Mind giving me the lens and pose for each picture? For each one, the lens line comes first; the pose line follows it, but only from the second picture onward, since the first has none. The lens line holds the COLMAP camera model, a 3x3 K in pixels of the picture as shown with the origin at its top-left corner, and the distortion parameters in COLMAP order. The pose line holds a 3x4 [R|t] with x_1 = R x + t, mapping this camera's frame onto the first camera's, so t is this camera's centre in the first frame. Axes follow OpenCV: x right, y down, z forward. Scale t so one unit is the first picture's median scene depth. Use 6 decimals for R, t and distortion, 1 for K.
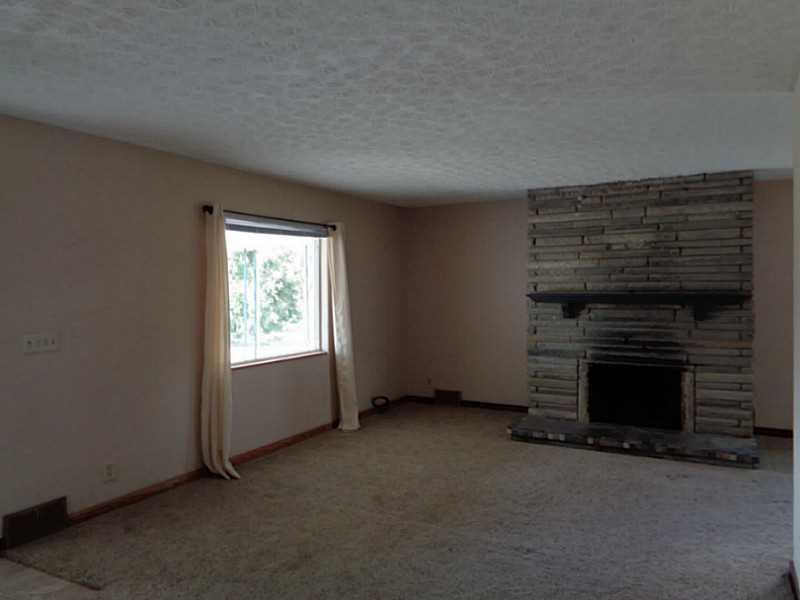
lens RADIAL K [[607.4, 0, 402.5], [0, 607.4, 298.5], [0, 0, 1]] dist [0.012079, 0.023921]
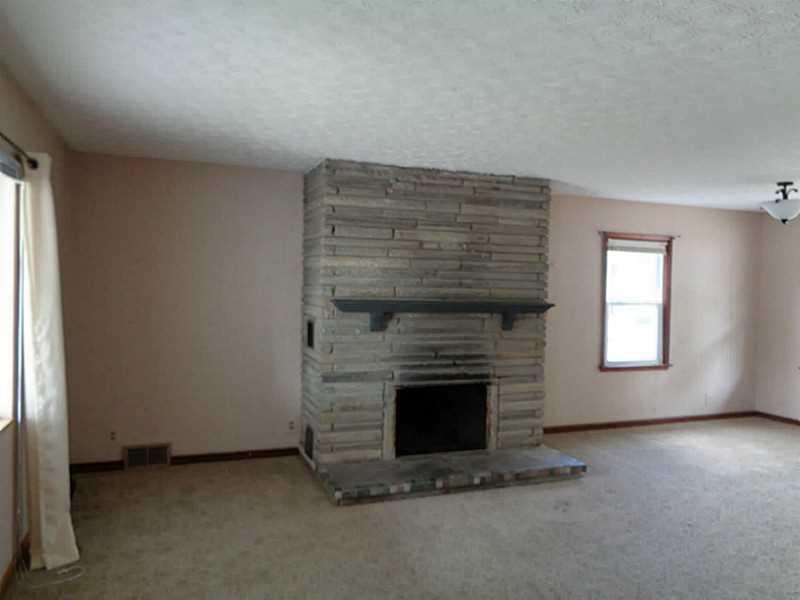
lens RADIAL K [[607.4, 0, 398.8], [0, 607.4, 300.0], [0, 0, 1]] dist [0.012079, 0.023921]
pose [[0.643215, 0.002441, 0.765681, -0.326122], [-0.011439, 0.999914, 0.006421, -0.014227], [-0.765600, -0.012889, 0.643188, 0.494859]]
